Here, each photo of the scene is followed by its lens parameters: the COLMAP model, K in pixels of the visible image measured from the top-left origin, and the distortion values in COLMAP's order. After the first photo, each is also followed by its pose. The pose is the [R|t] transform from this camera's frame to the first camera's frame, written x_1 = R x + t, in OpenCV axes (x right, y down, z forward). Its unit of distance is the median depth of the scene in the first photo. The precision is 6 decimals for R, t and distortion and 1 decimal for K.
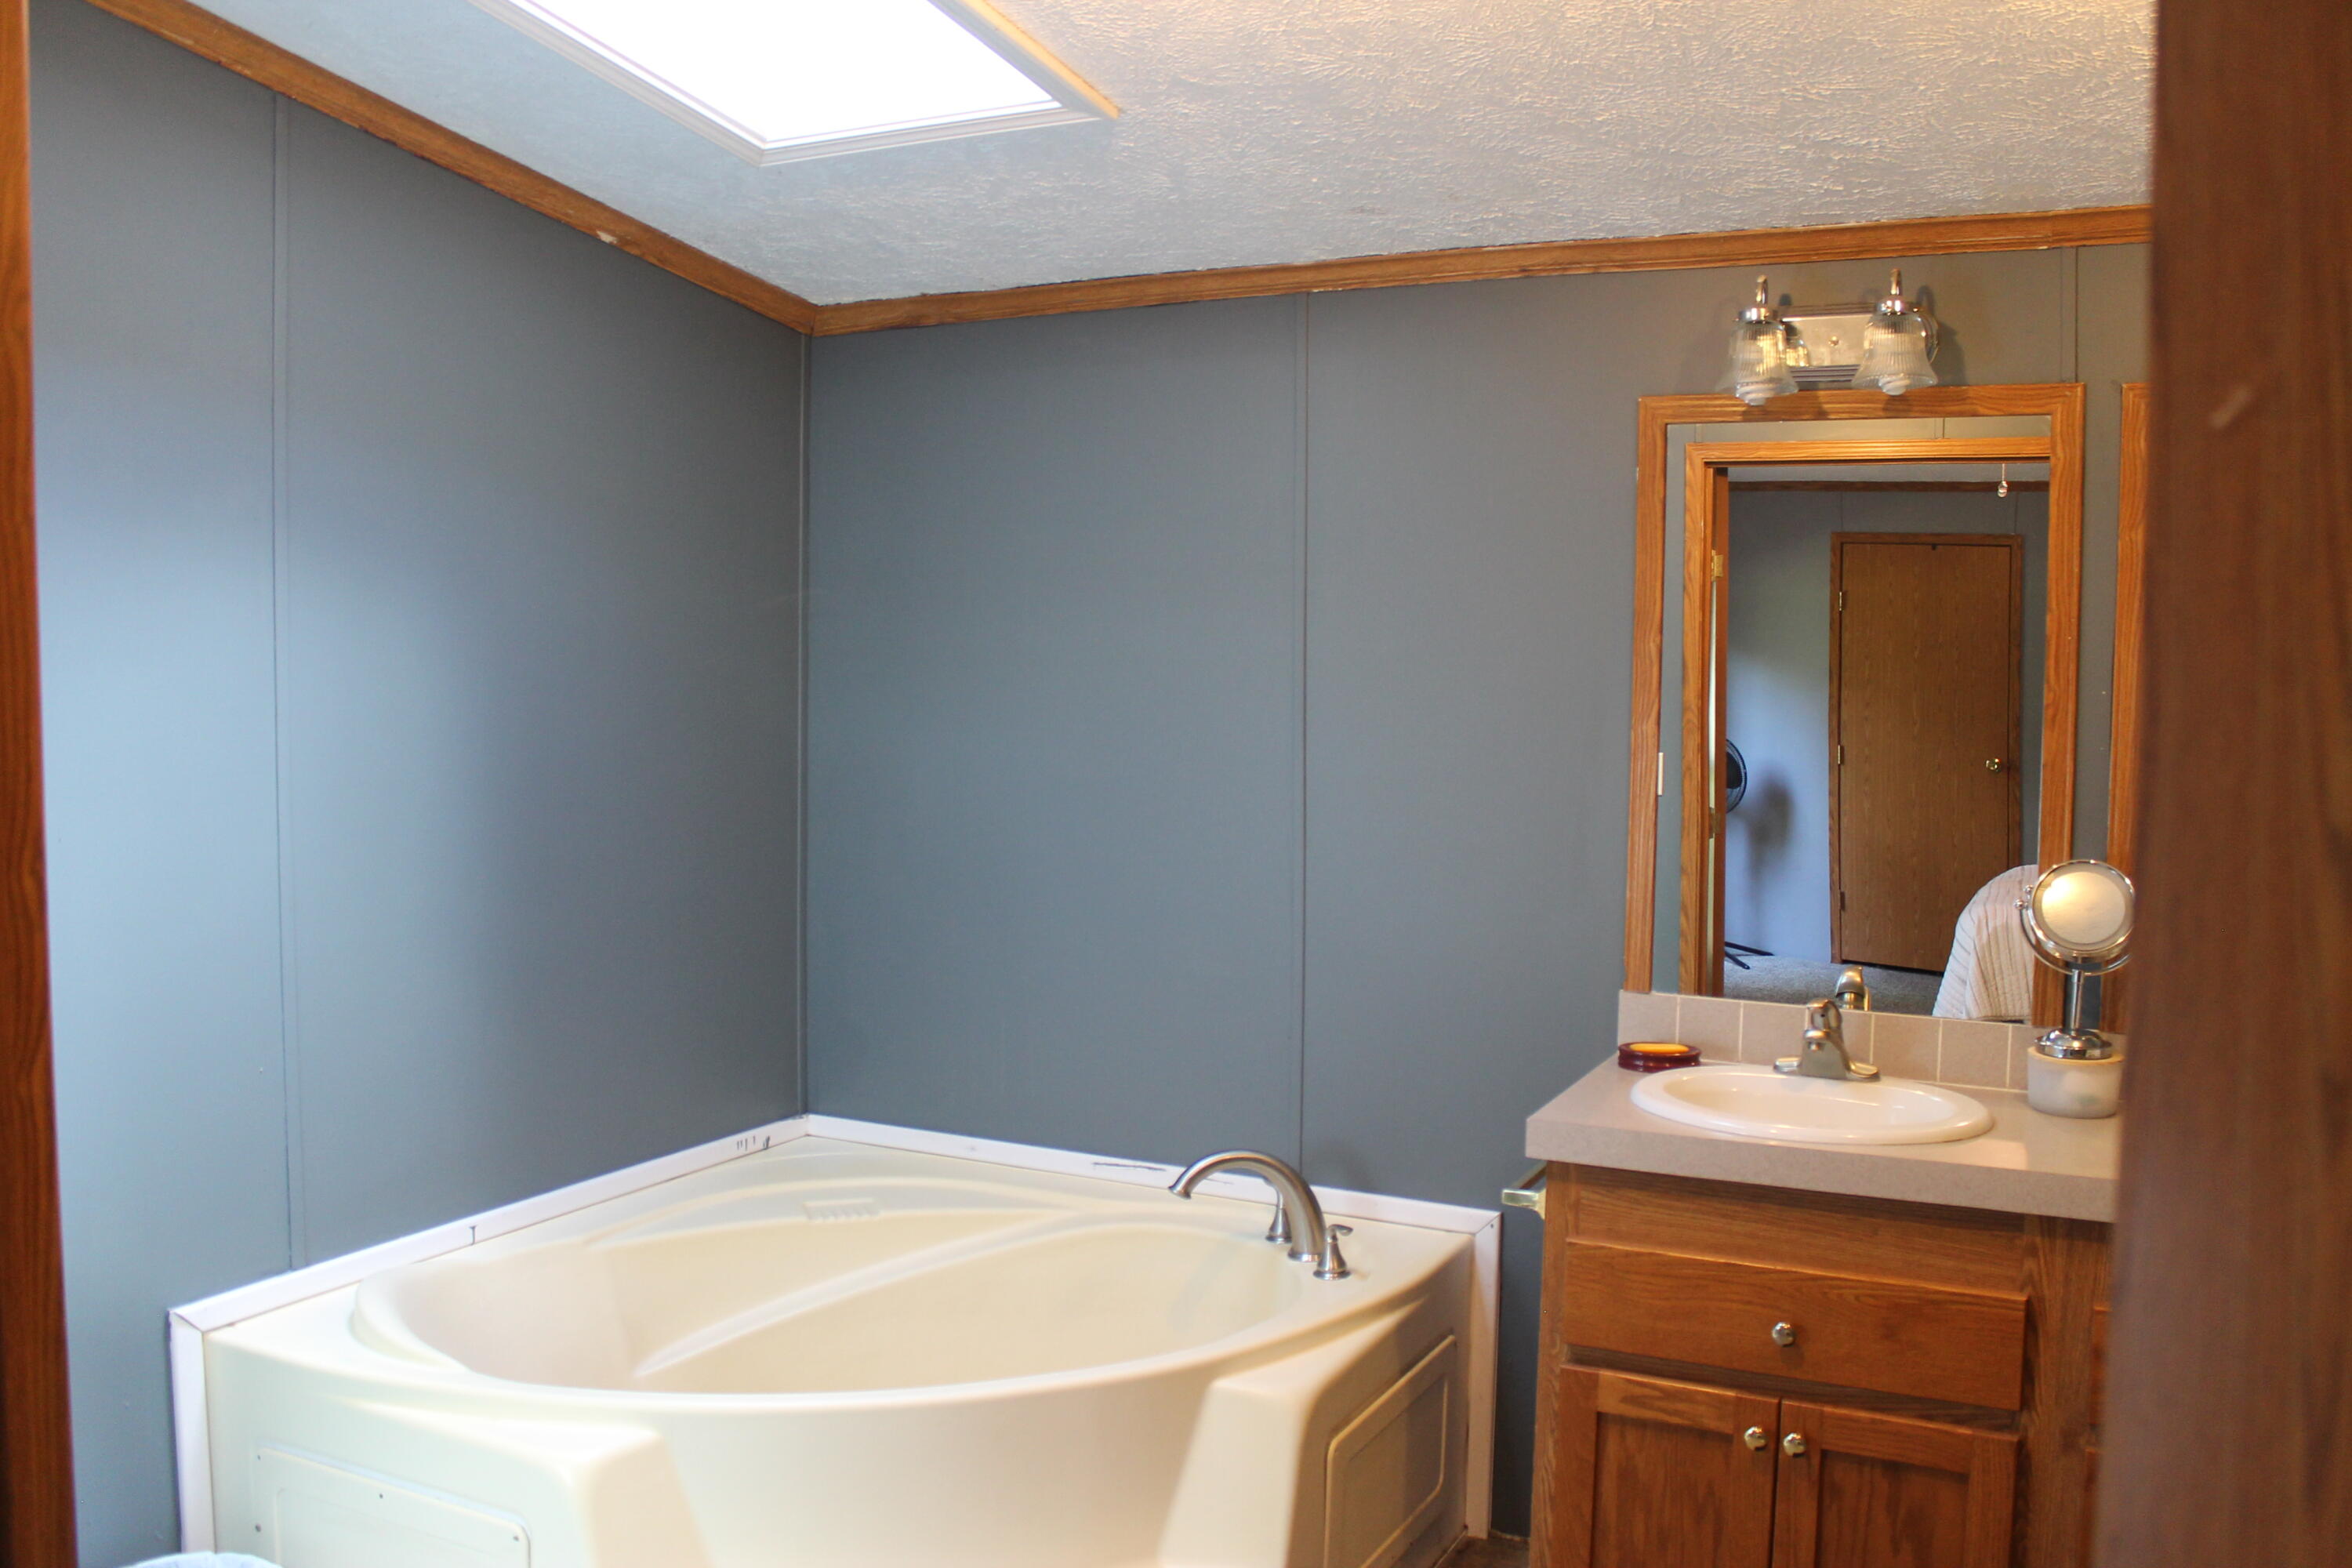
lens RADIAL K [[1915.2, 0, 1168.0], [0, 1915.2, 834.0], [0, 0, 1]] dist [-0.143988, 0.107668]
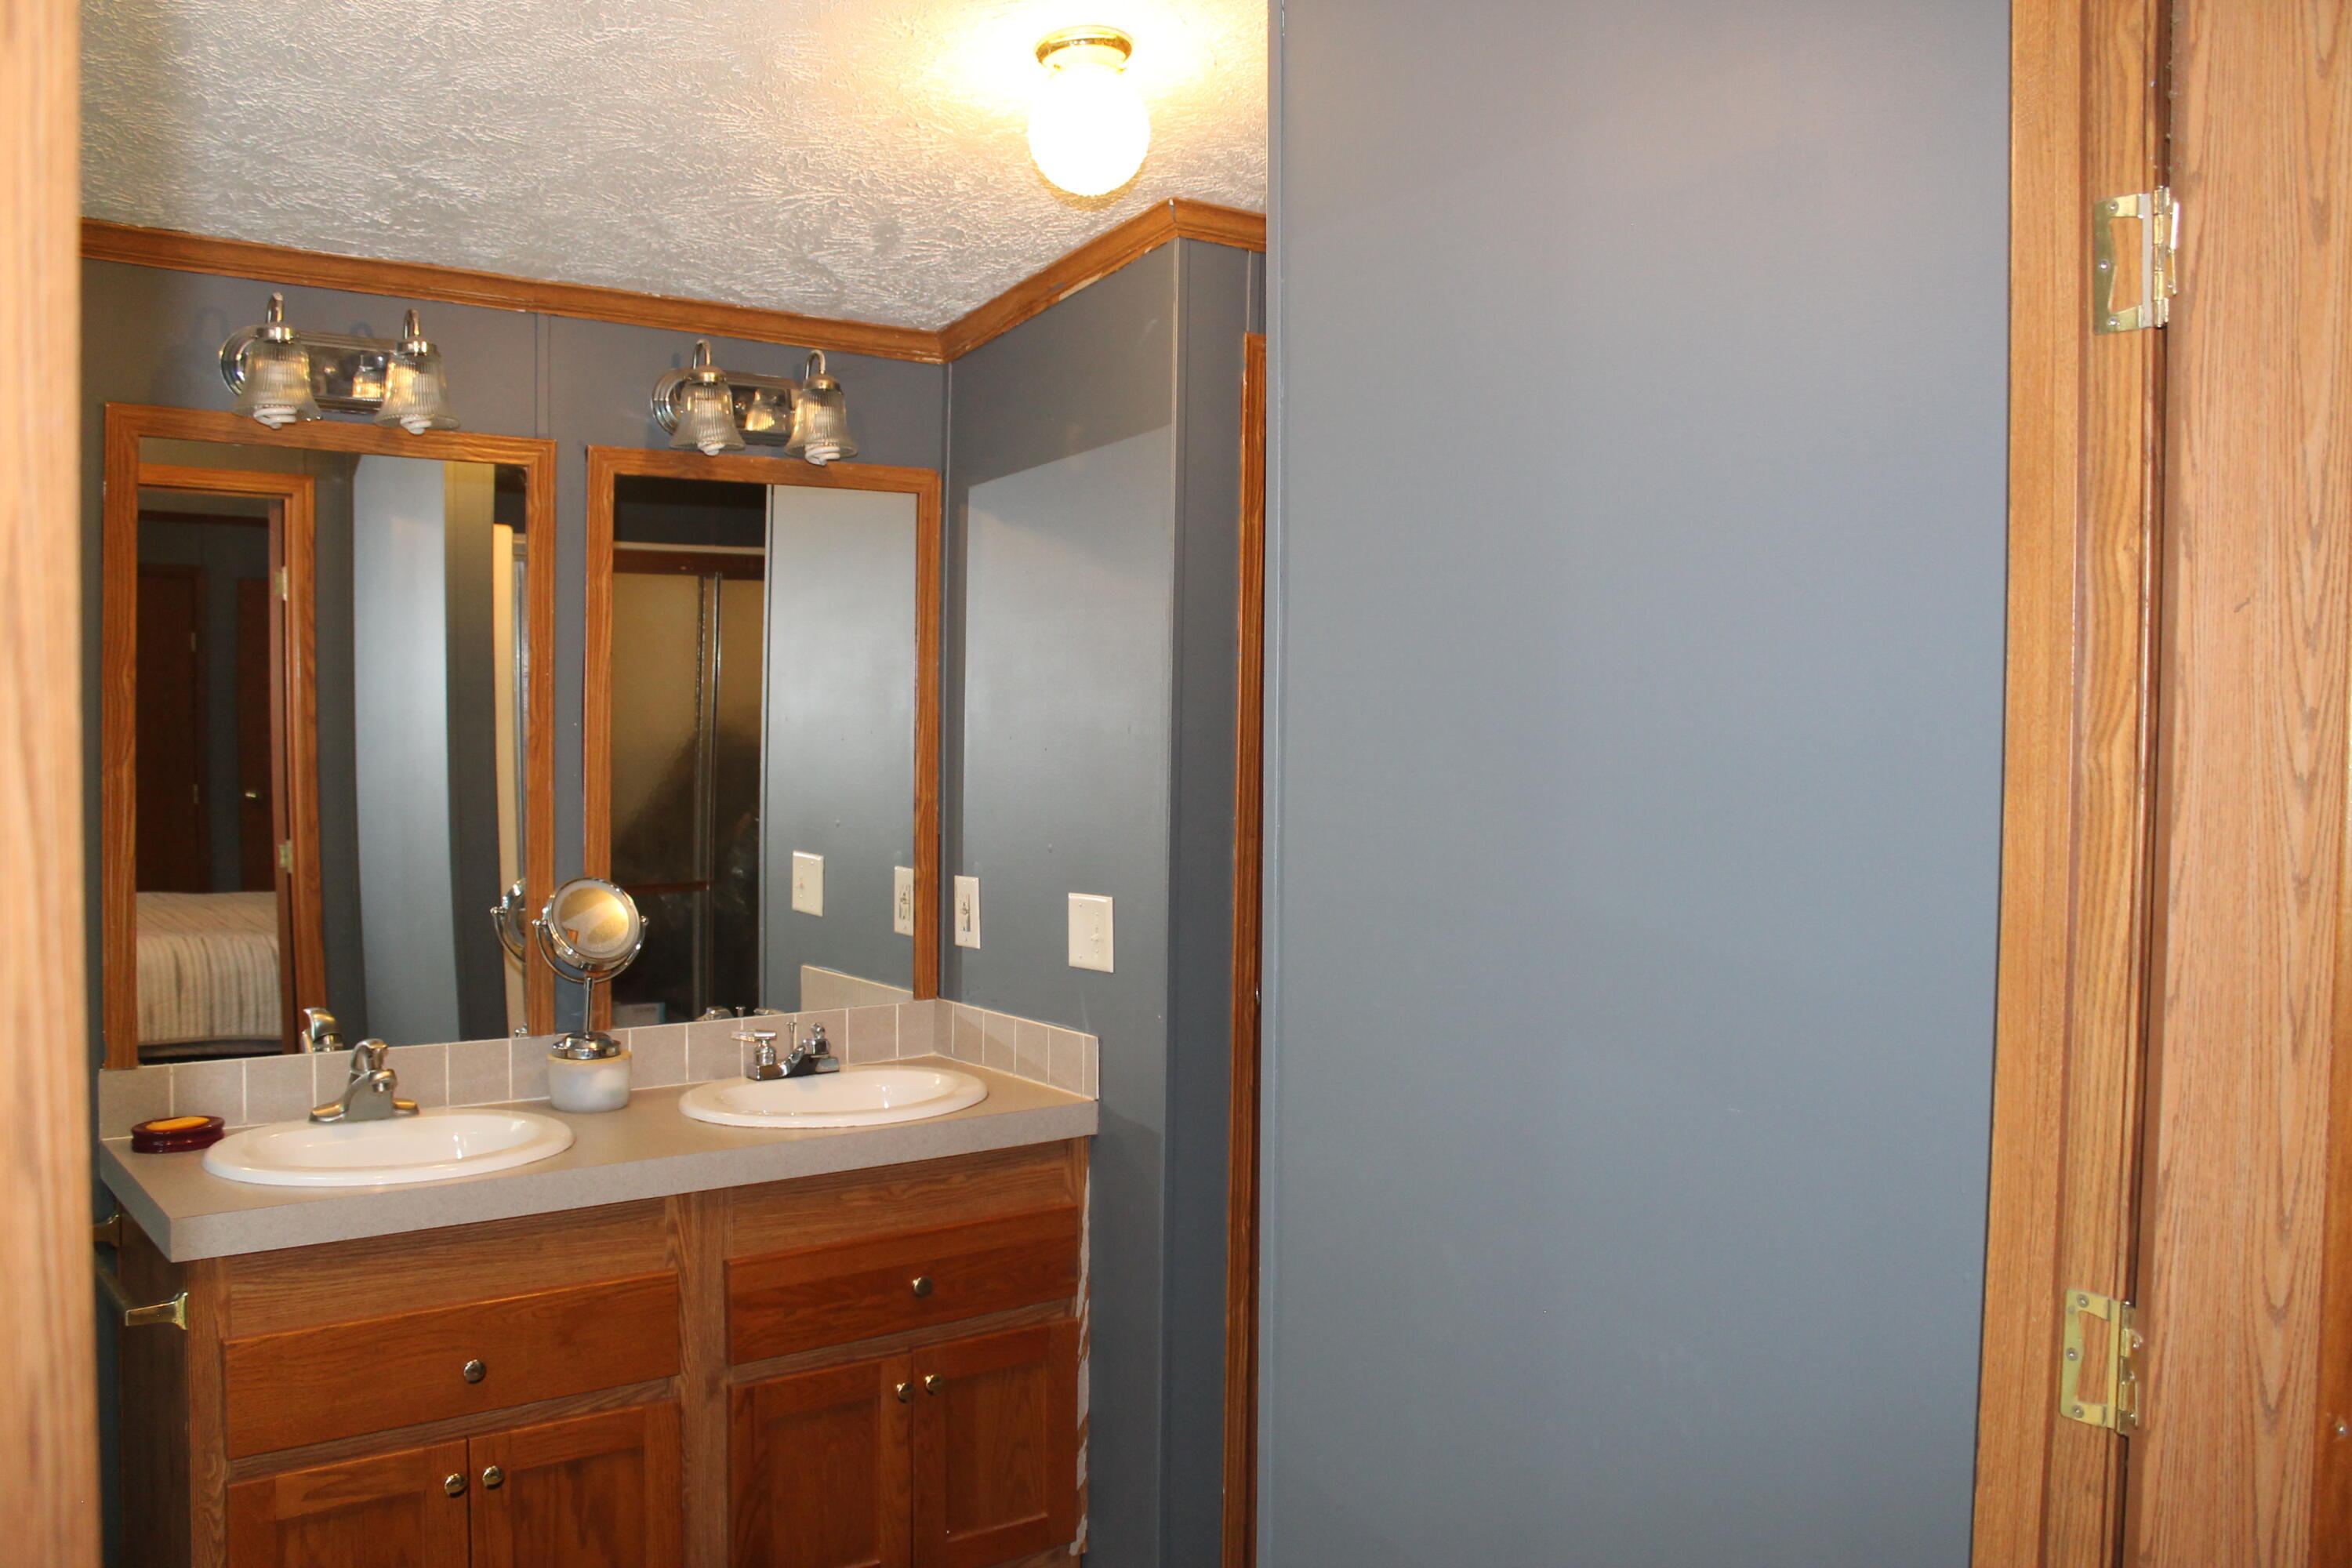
lens RADIAL K [[1915.2, 0, 1168.0], [0, 1915.2, 834.0], [0, 0, 1]] dist [-0.143988, 0.107668]
pose [[0.457952, -0.058592, 0.887044, -0.350905], [0.075180, 0.996804, 0.027029, -0.016198], [-0.885792, 0.054310, 0.460893, 0.191354]]
